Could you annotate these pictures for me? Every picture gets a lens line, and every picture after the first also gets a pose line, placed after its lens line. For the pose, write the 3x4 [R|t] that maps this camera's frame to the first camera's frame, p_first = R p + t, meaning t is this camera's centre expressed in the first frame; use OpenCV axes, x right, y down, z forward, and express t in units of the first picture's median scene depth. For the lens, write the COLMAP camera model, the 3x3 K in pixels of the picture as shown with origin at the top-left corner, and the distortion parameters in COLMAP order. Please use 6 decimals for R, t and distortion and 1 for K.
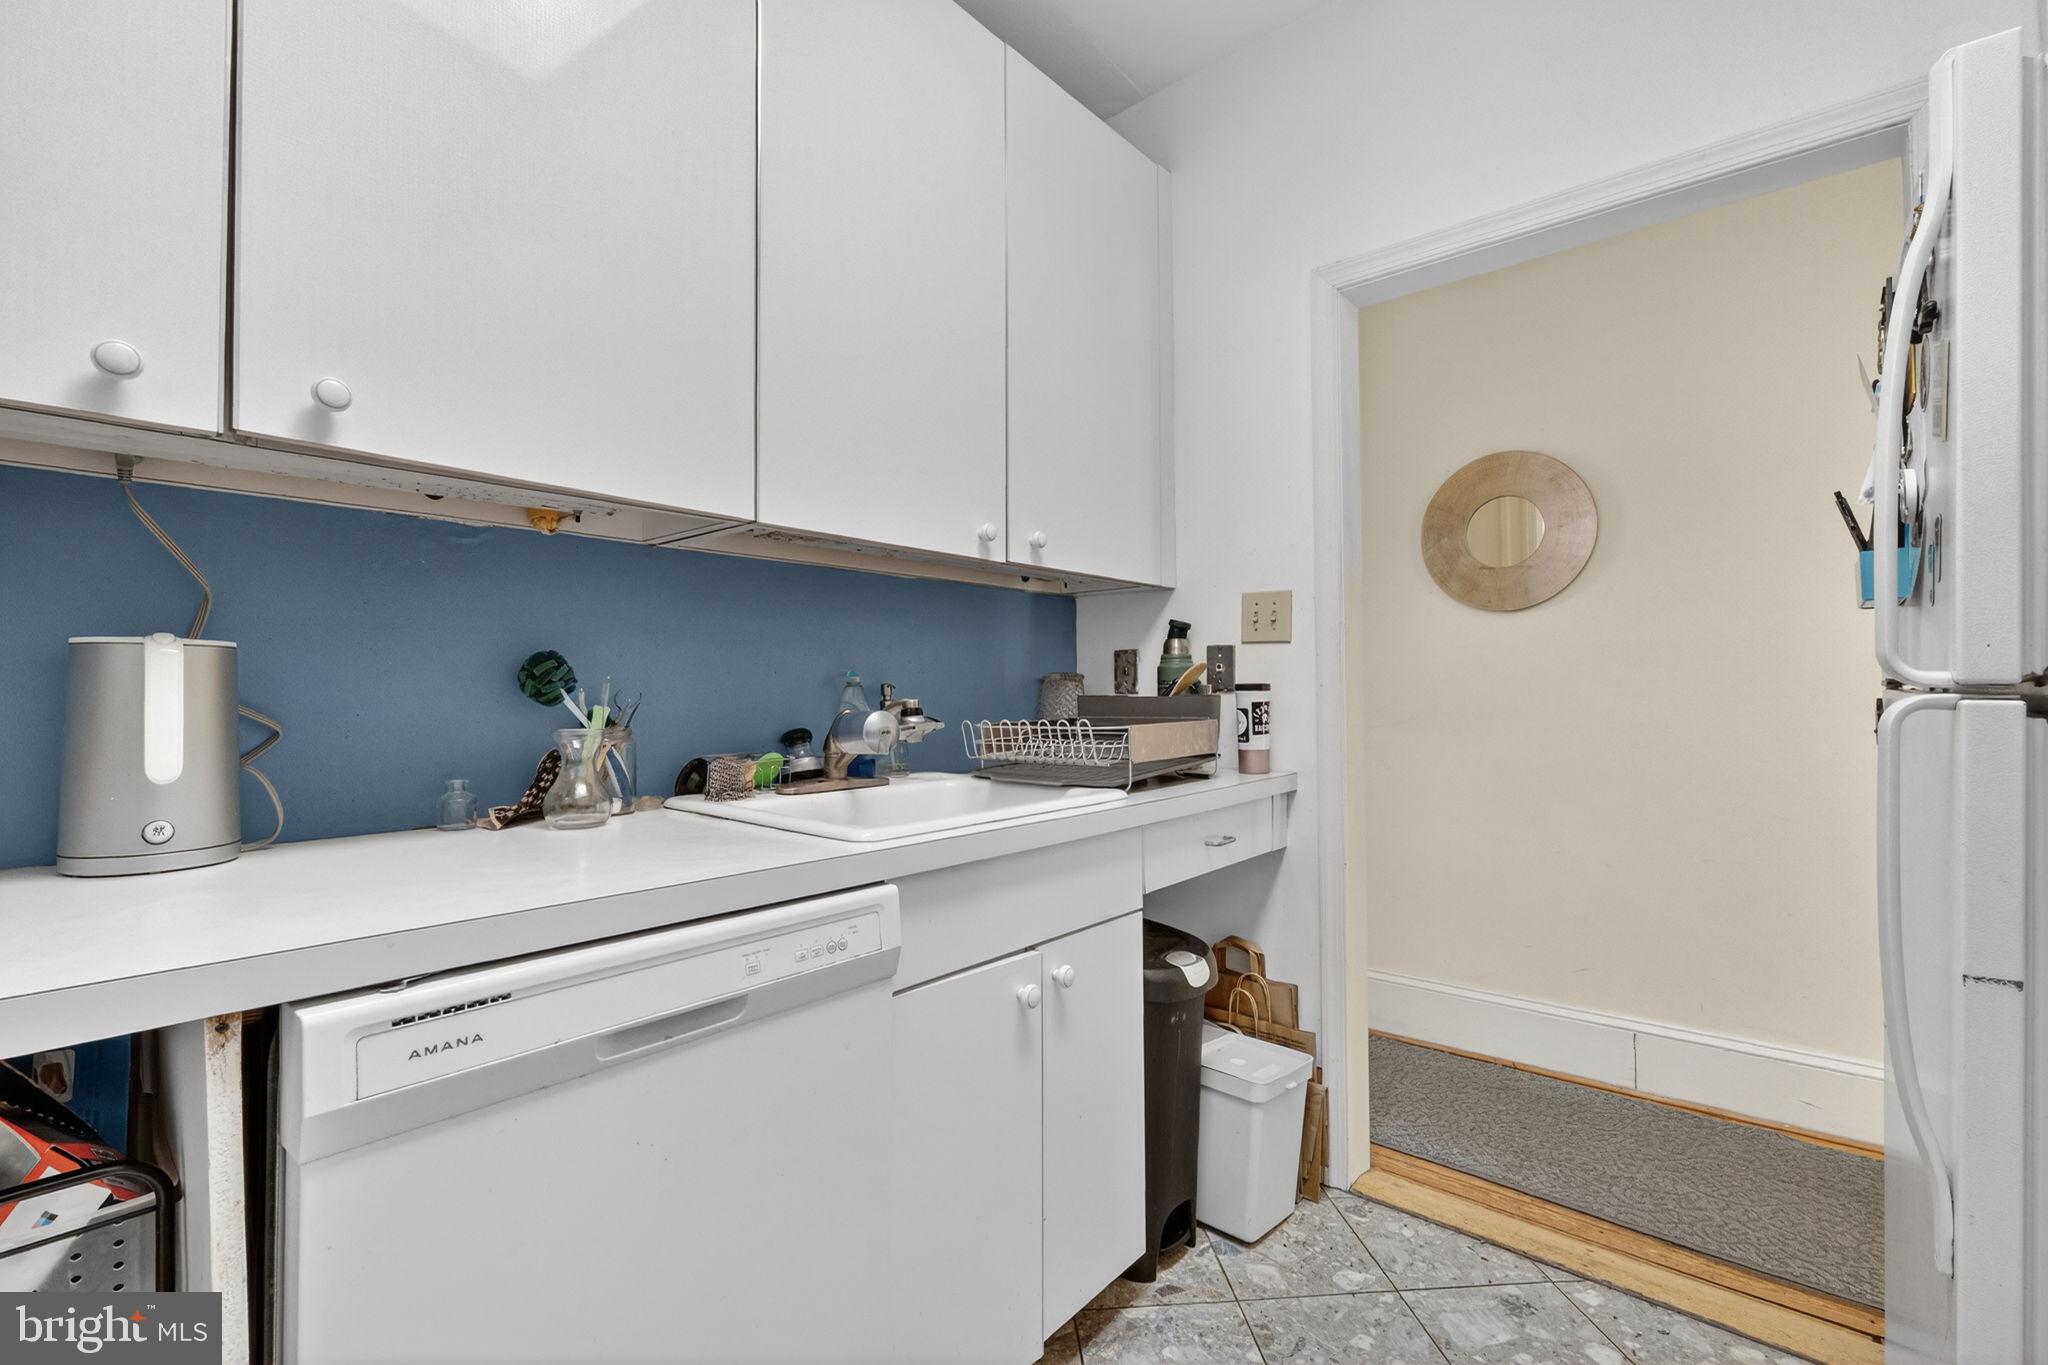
lens RADIAL K [[894.7, 0, 1028.9], [0, 894.7, 667.3], [0, 0, 1]] dist [-0.006943, 0.000106]
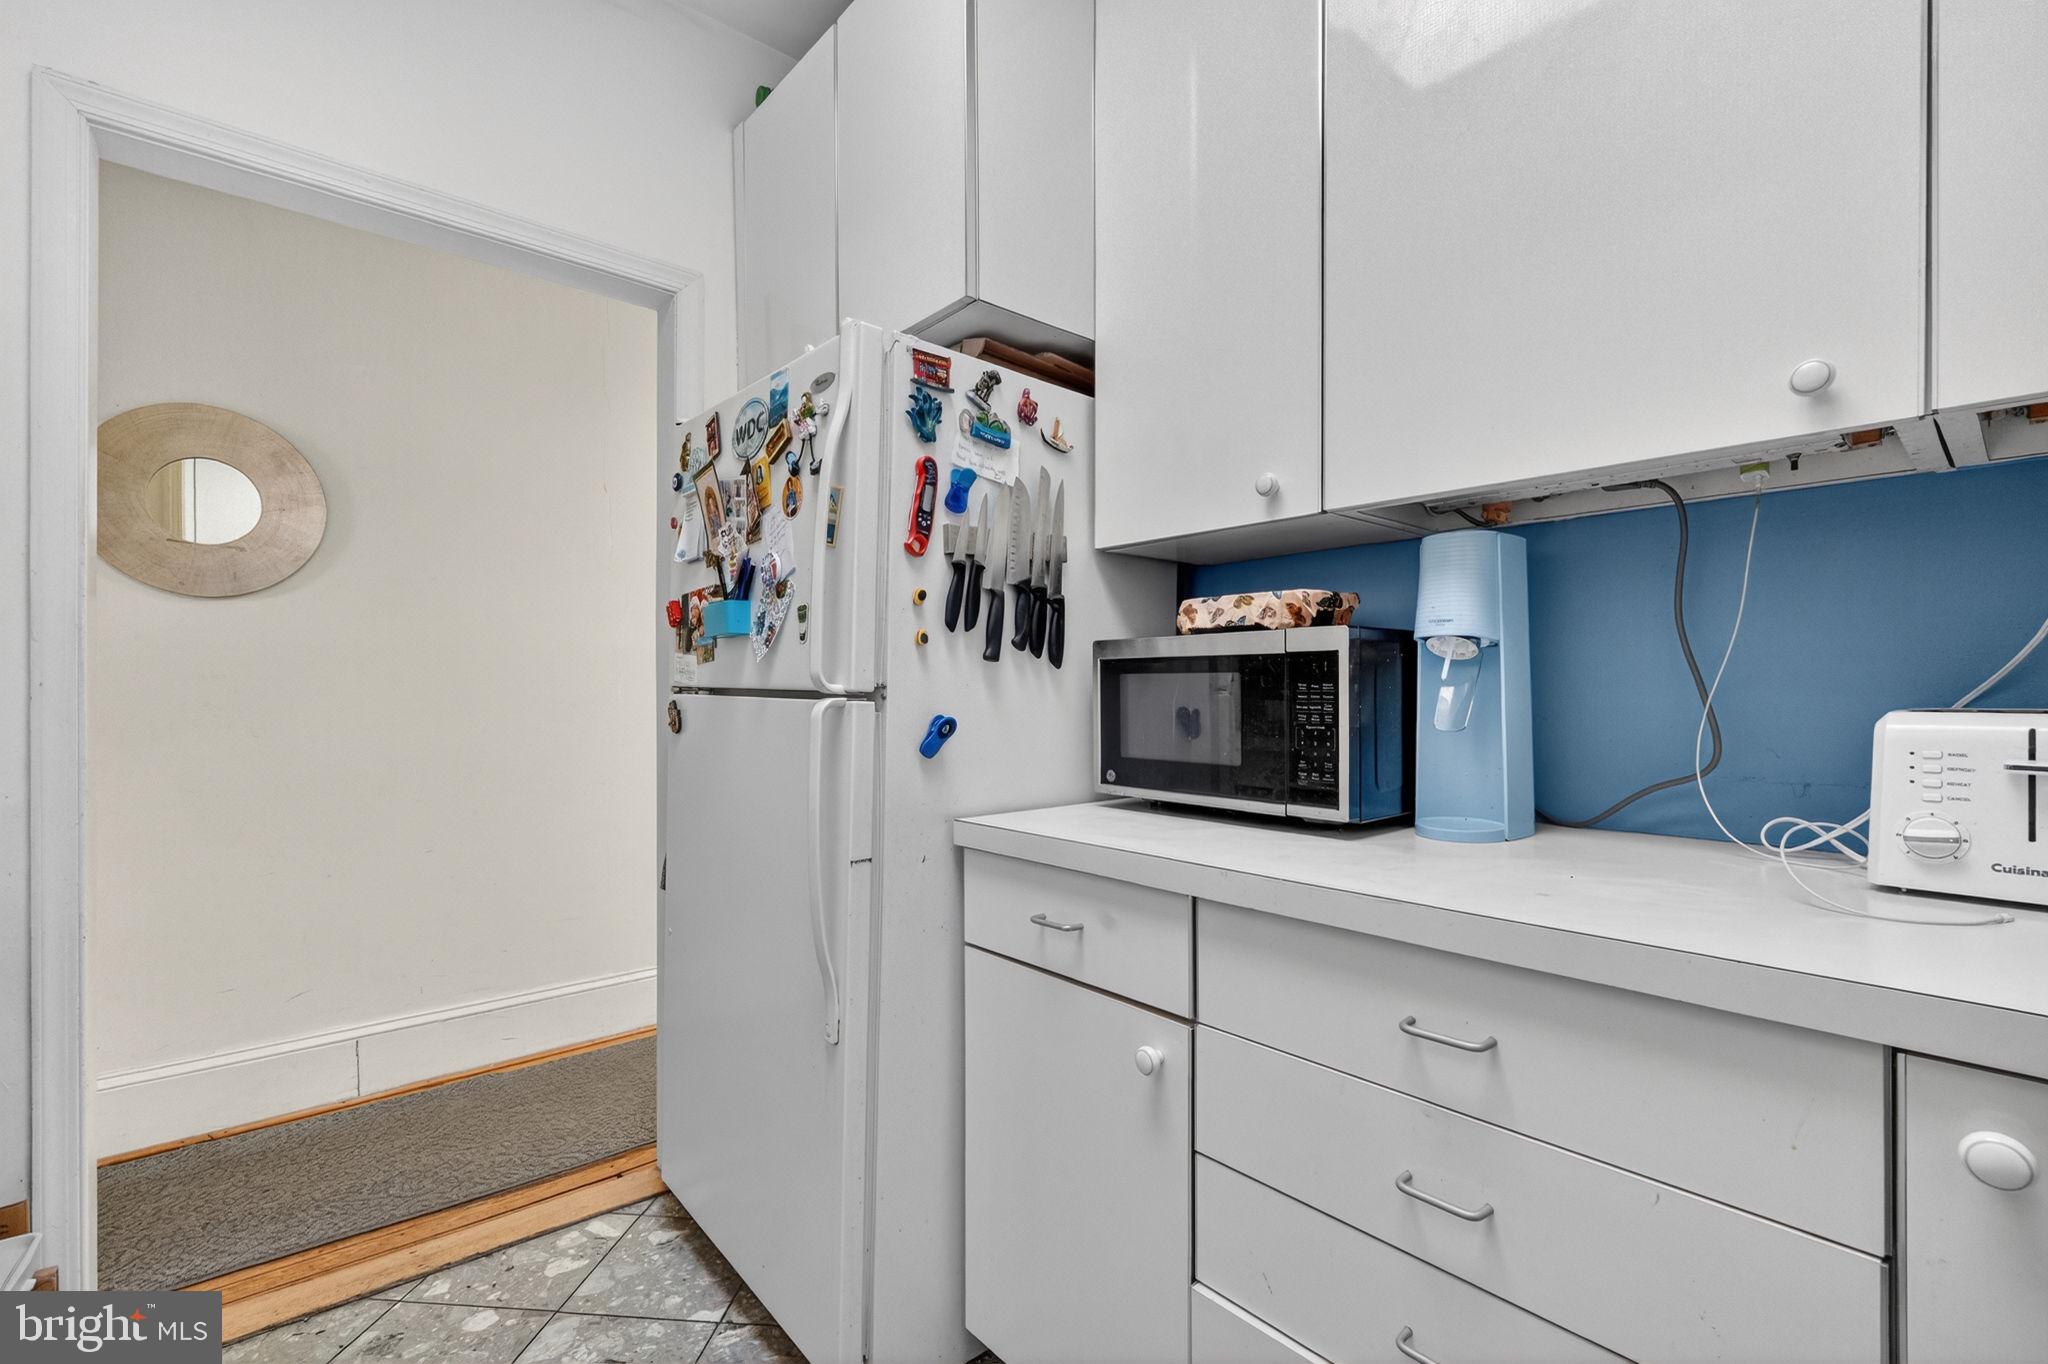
lens RADIAL K [[894.7, 0, 1028.9], [0, 894.7, 666.8], [0, 0, 1]] dist [-0.006943, 0.000106]
pose [[0.145127, 0.026964, 0.989046, -0.267932], [-0.027852, 0.999344, -0.023158, 0.000019], [-0.989021, -0.024186, 0.145782, 0.176183]]
